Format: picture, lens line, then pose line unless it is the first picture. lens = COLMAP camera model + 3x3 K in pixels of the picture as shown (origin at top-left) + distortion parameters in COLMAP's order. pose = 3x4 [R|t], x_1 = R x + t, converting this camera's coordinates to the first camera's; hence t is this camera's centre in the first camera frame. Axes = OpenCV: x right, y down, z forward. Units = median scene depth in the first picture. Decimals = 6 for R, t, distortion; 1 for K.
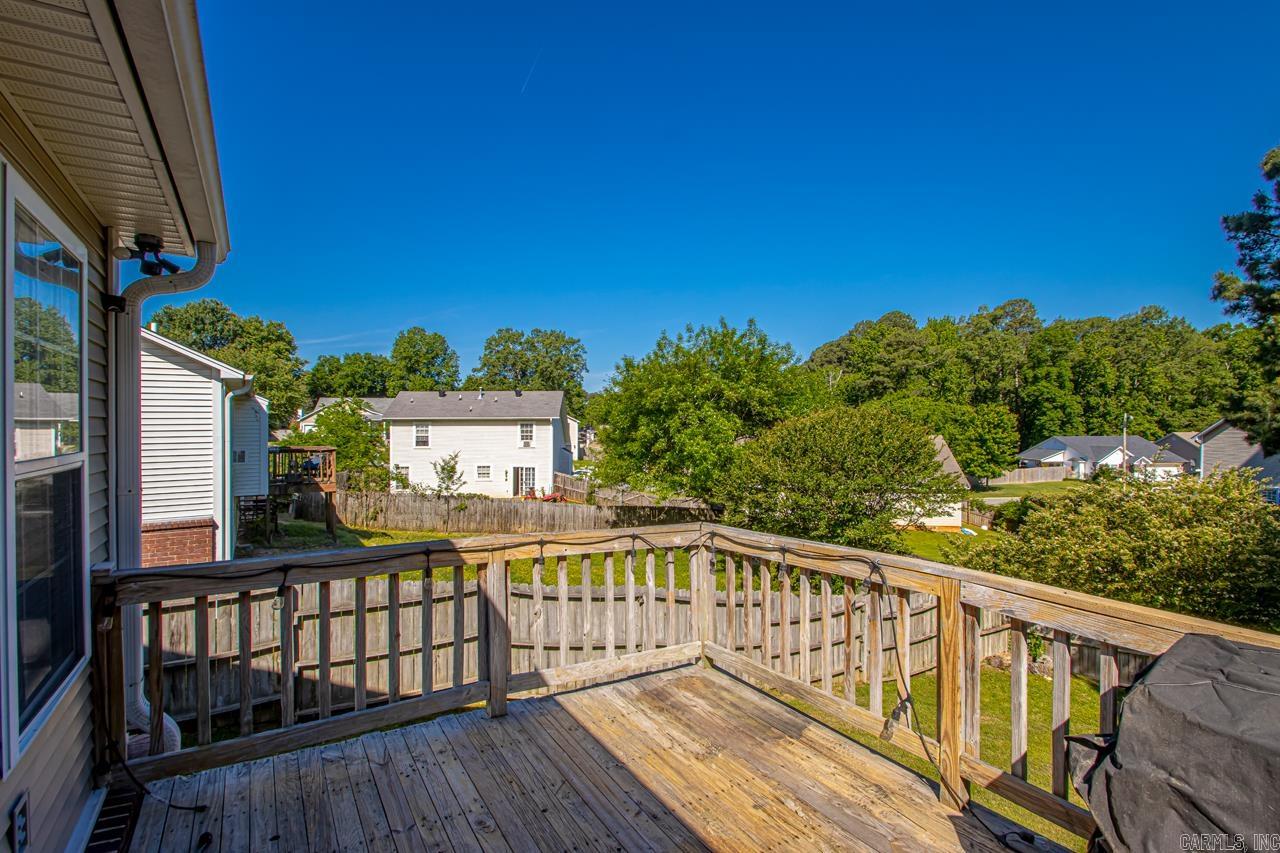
lens RADIAL K [[606.3, 0, 640.0], [0, 606.3, 426.5], [0, 0, 1]] dist [0.019597, -0.016876]
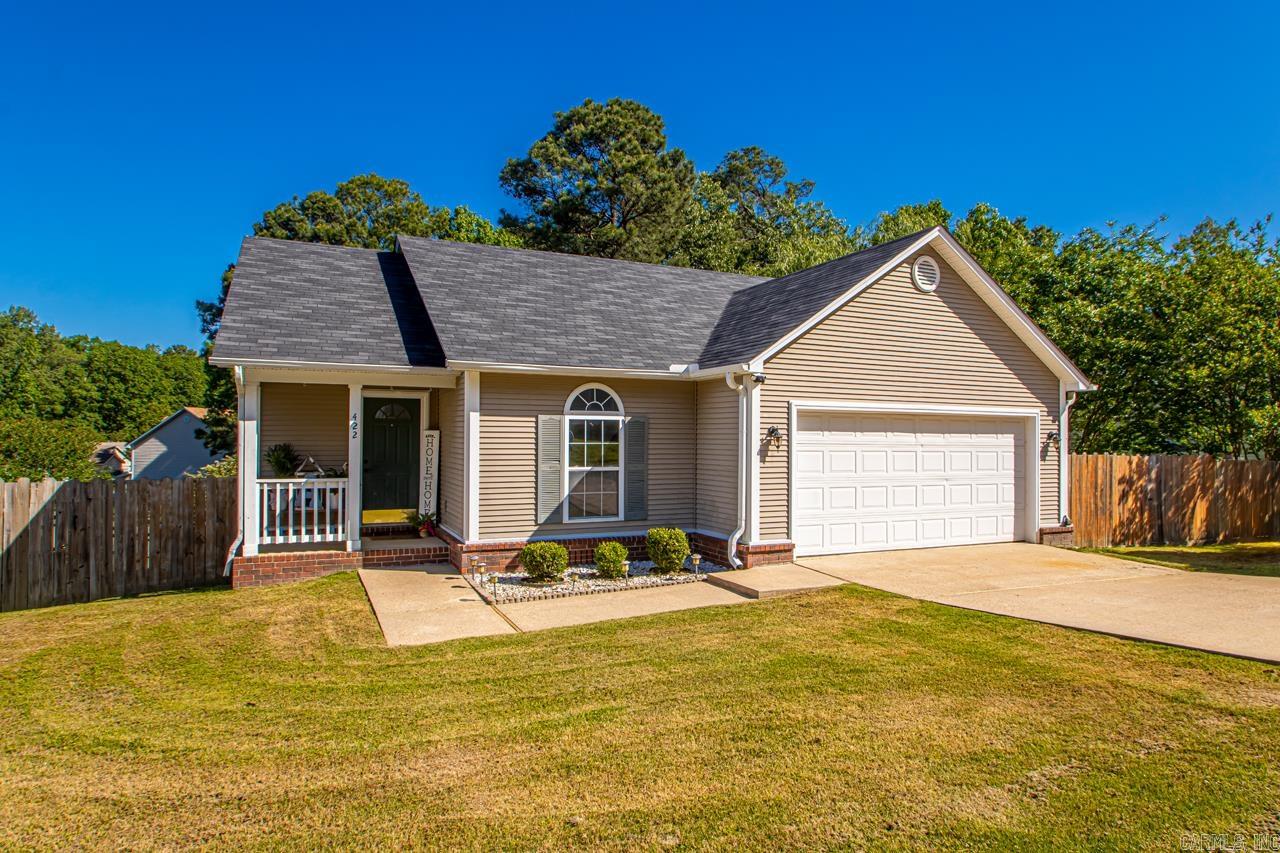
lens RADIAL K [[760.7, 0, 642.0], [0, 760.7, 442.7], [0, 0, 1]] dist [-0.020060, 0.000078]
pose [[0.122239, -0.002906, 0.992496, -0.208583], [-0.003683, 0.999988, 0.003382, 0.000796], [-0.992494, -0.004069, 0.122226, -0.091843]]
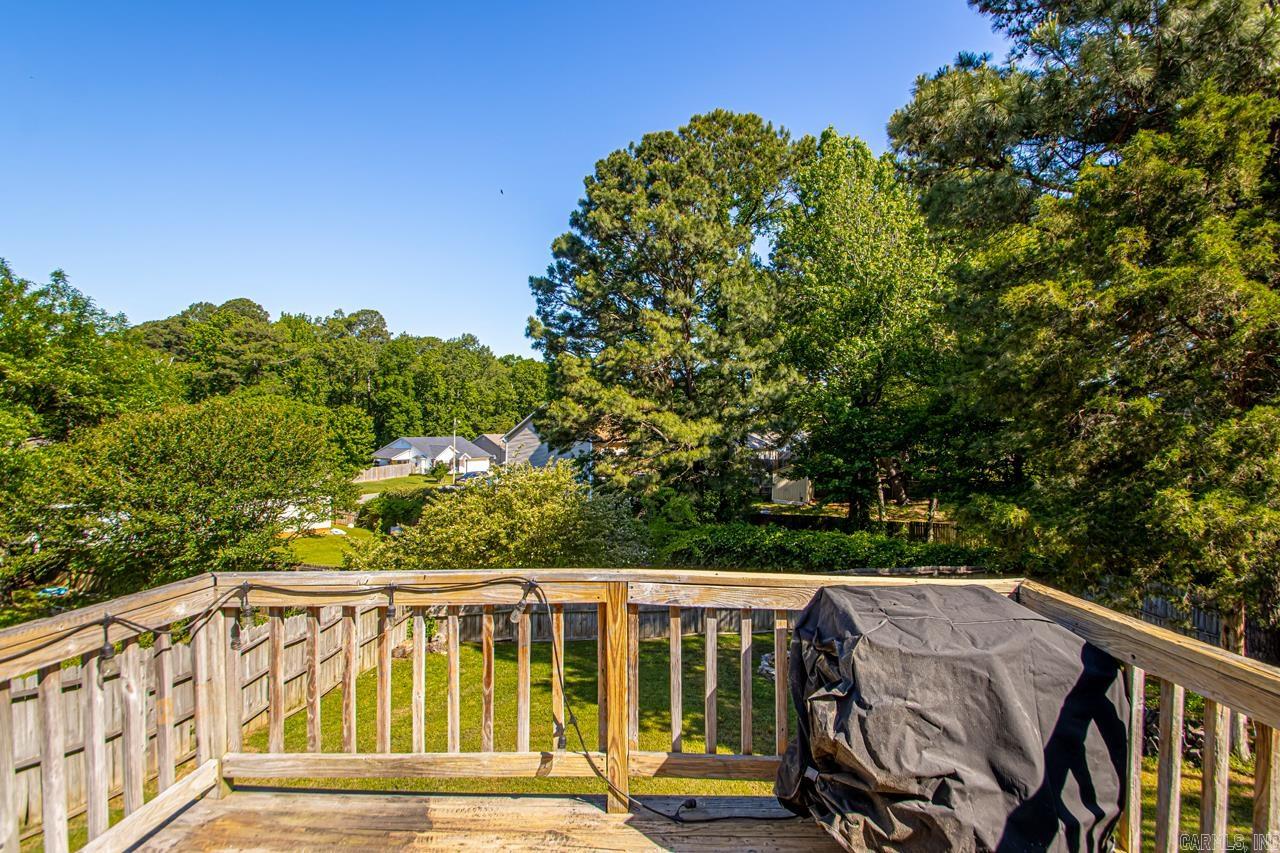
lens RADIAL K [[599.0, 0, 646.1], [0, 599.0, 429.4], [0, 0, 1]] dist [0.021088, -0.019447]
pose [[0.543952, 0.011222, 0.839041, -0.007407], [-0.014226, 0.999890, -0.004150, 0.000095], [-0.838996, -0.009679, 0.544052, 0.010896]]
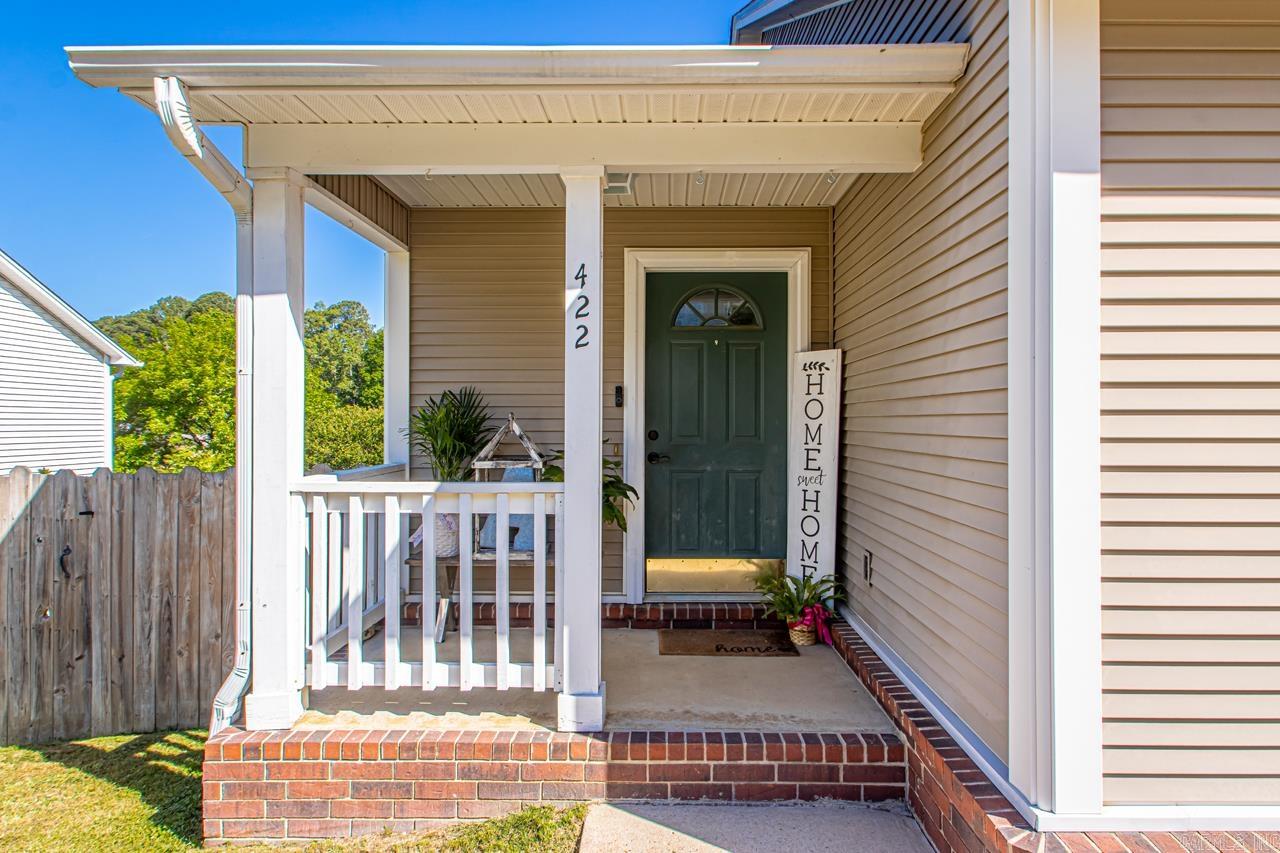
lens RADIAL K [[712.9, 0, 656.1], [0, 712.9, 427.2], [0, 0, 1]] dist [0.002855, 0.000634]
pose [[0.532594, 0.000723, 0.846371, -0.130663], [0.003492, 0.999989, -0.003051, 0.004093], [-0.846364, 0.004580, 0.532585, -0.056858]]
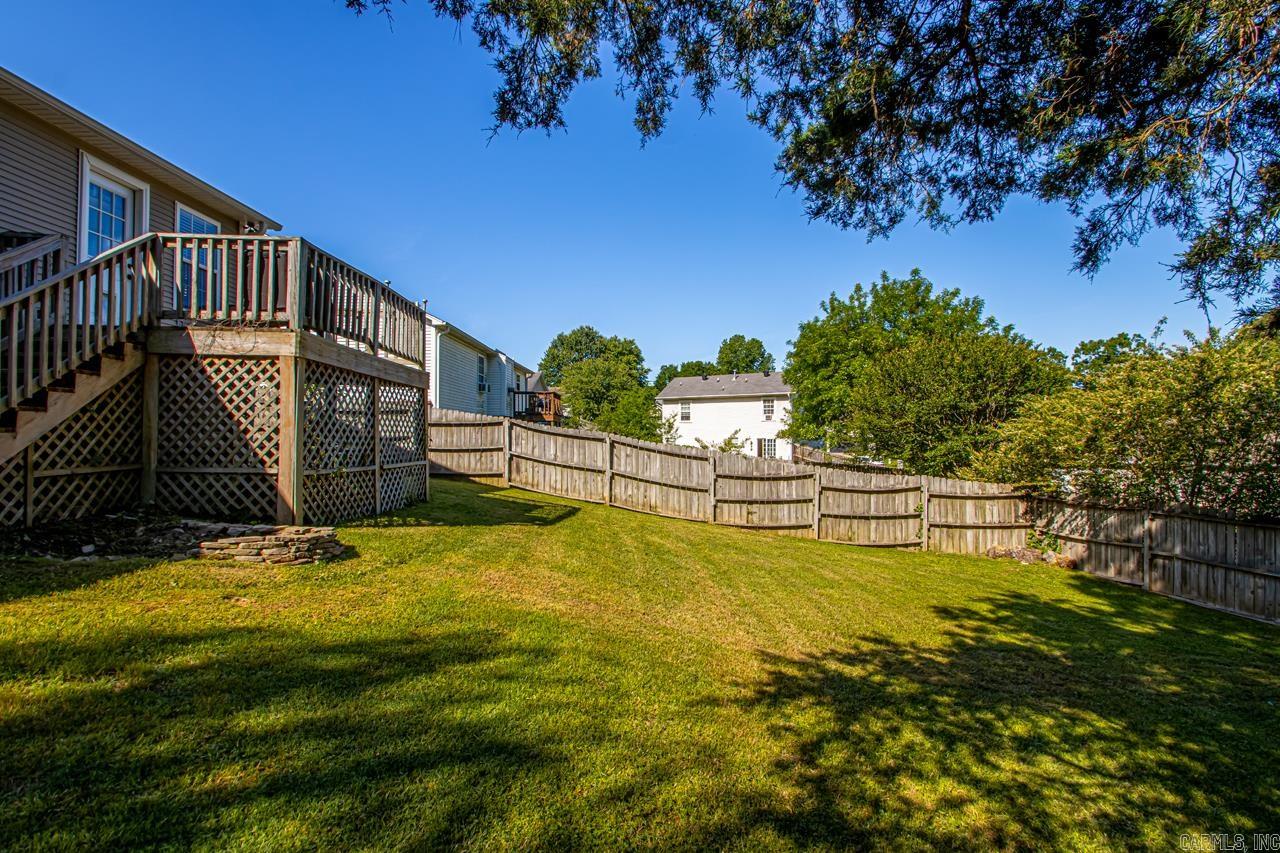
lens RADIAL K [[591.9, 0, 642.6], [0, 591.9, 430.8], [0, 0, 1]] dist [0.024588, -0.019185]
pose [[0.849738, -0.000153, -0.527205, 0.079128], [-0.002653, 0.999986, -0.004567, 0.024486], [0.527199, 0.005279, 0.849726, -0.019014]]
